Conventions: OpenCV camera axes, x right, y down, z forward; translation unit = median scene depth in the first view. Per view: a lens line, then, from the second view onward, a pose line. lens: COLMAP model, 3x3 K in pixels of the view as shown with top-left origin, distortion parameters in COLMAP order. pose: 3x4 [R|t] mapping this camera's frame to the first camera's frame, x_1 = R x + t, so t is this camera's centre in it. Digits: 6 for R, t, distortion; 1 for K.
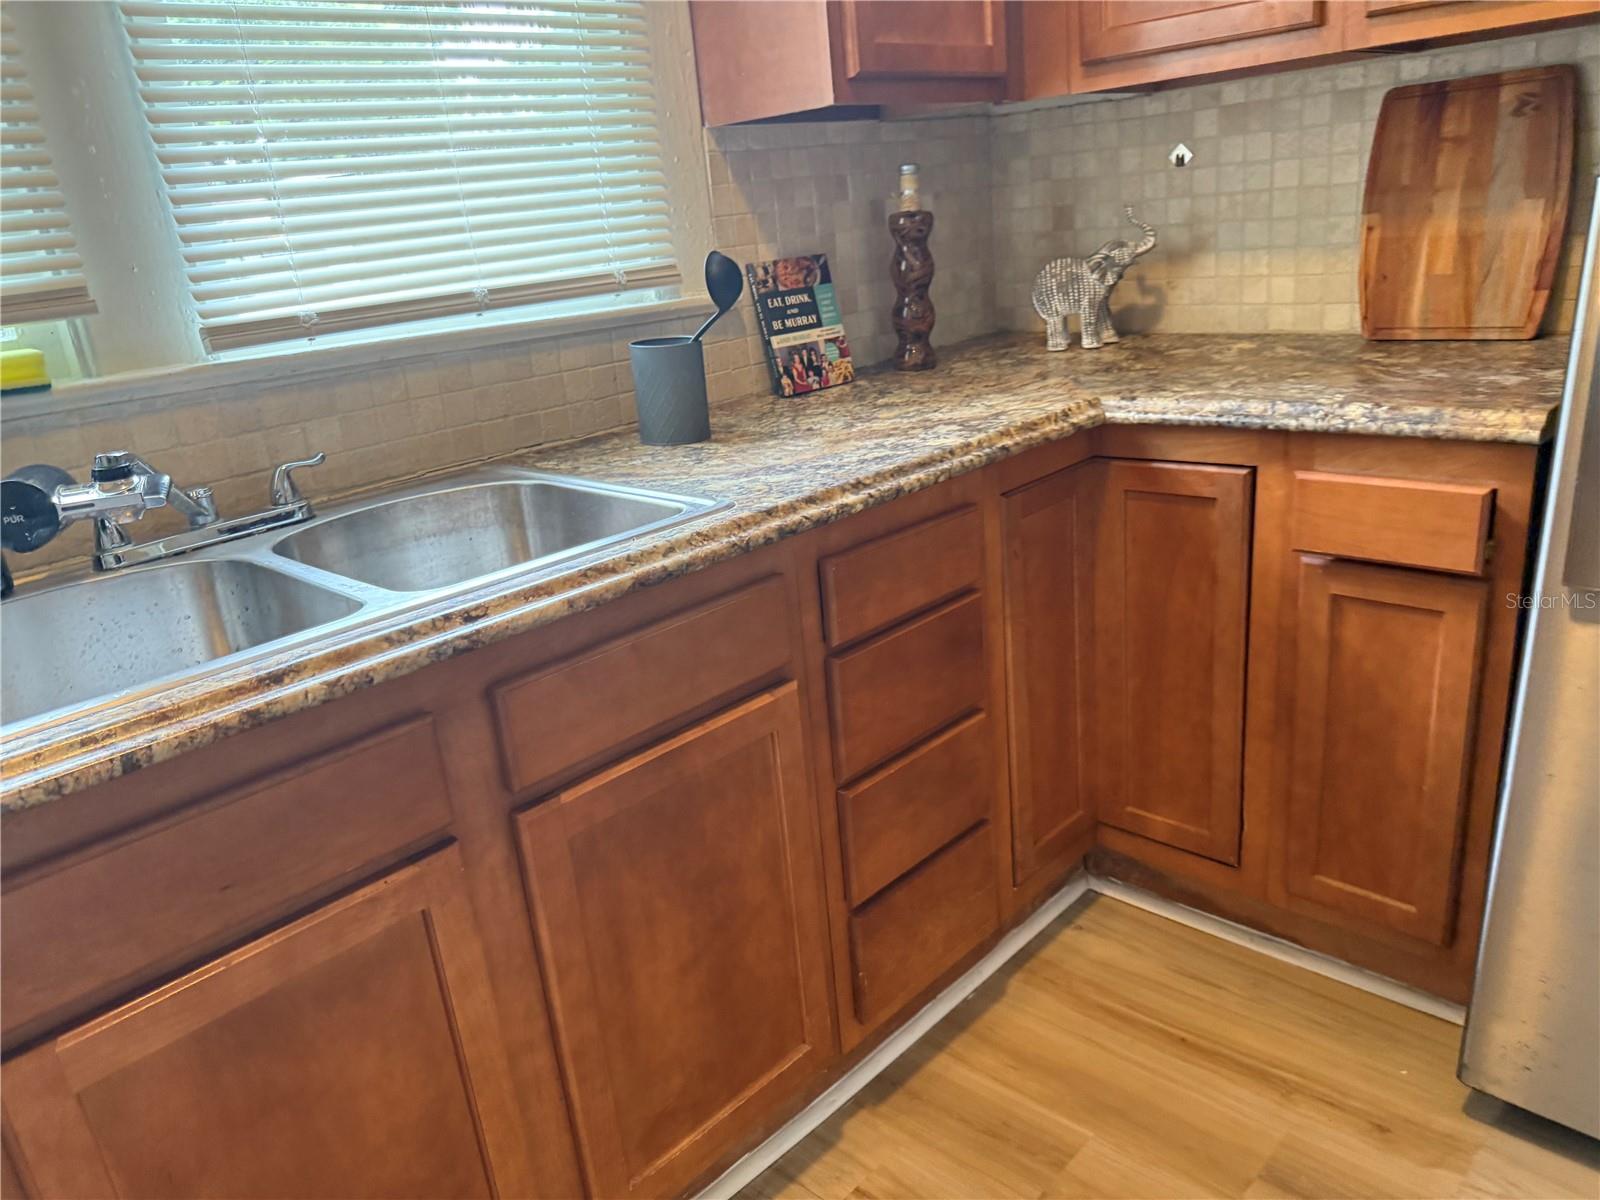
lens RADIAL K [[1138.0, 0, 802.0], [0, 1138.0, 618.0], [0, 0, 1]] dist [0.110514, -0.164466]
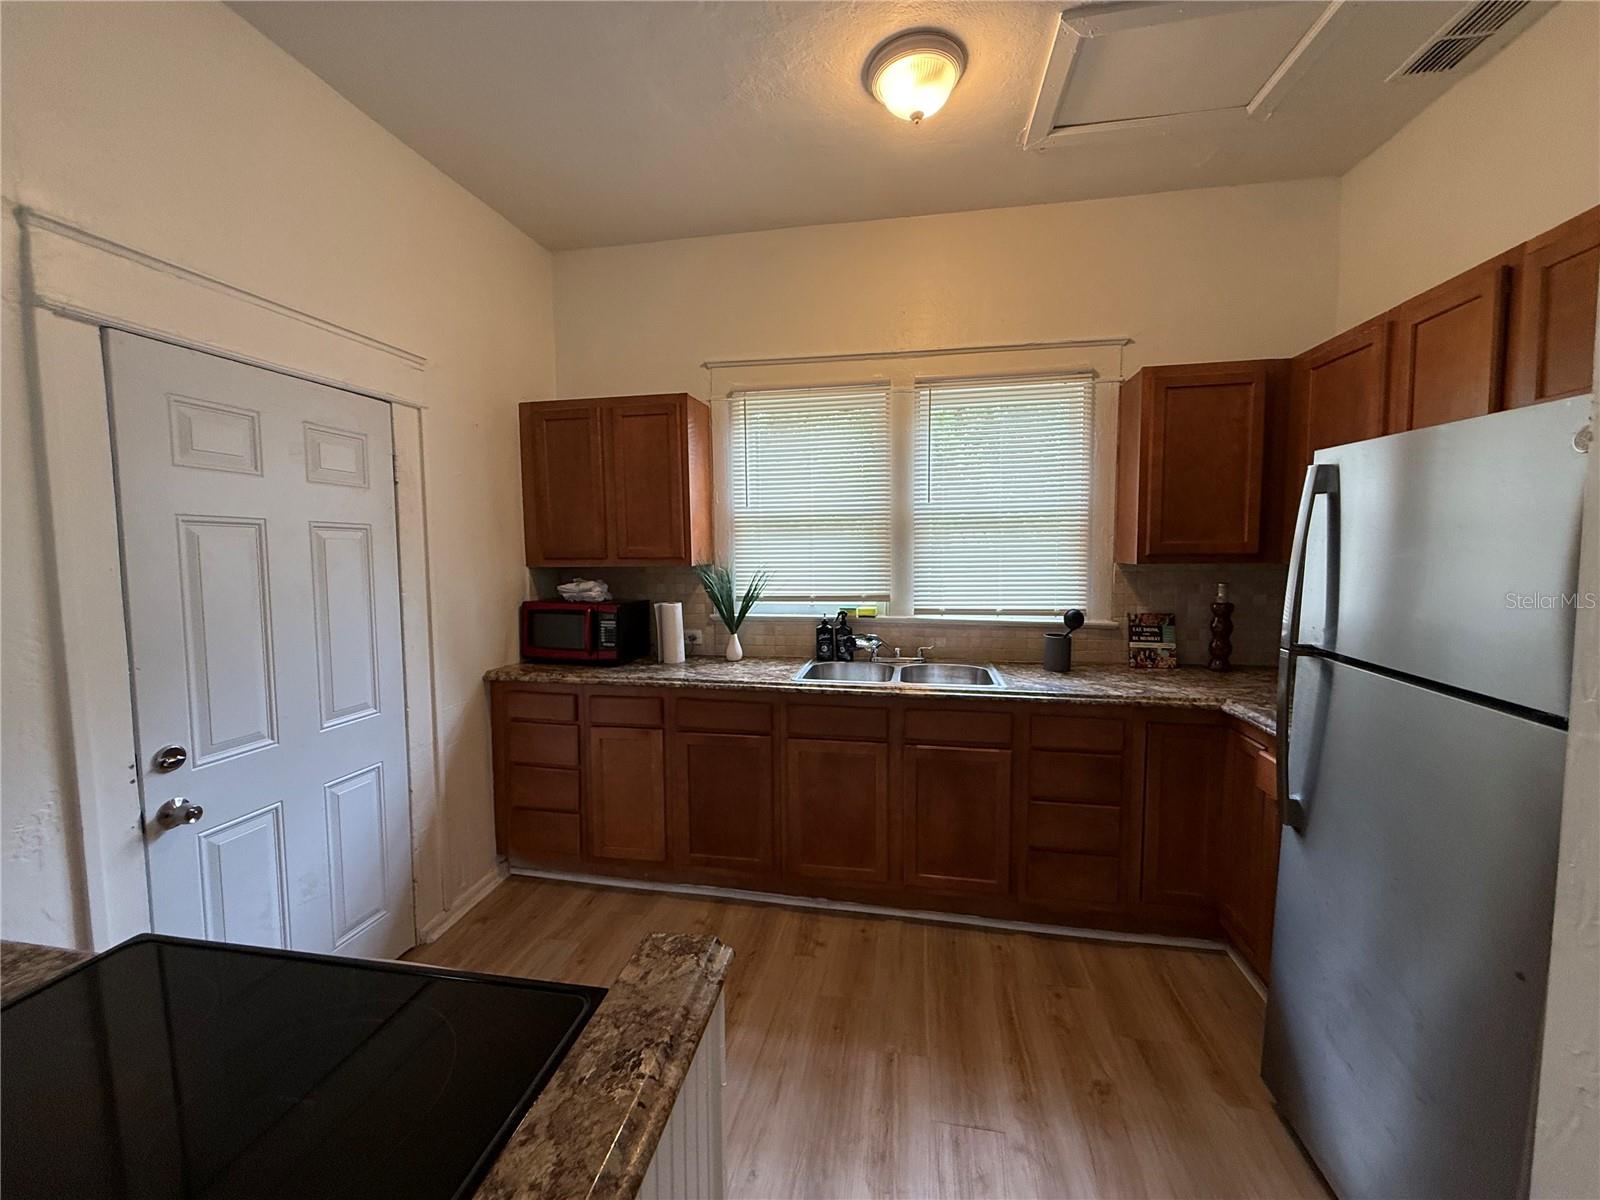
lens RADIAL K [[641.0, 0, 793.4], [0, 641.0, 595.9], [0, 0, 1]] dist [0.000998, 0.000108]
pose [[0.542099, 0.150211, -0.826780, 0.826411], [-0.321474, 0.946119, -0.038890, -0.064541], [0.776391, 0.286871, 0.561179, -0.417828]]
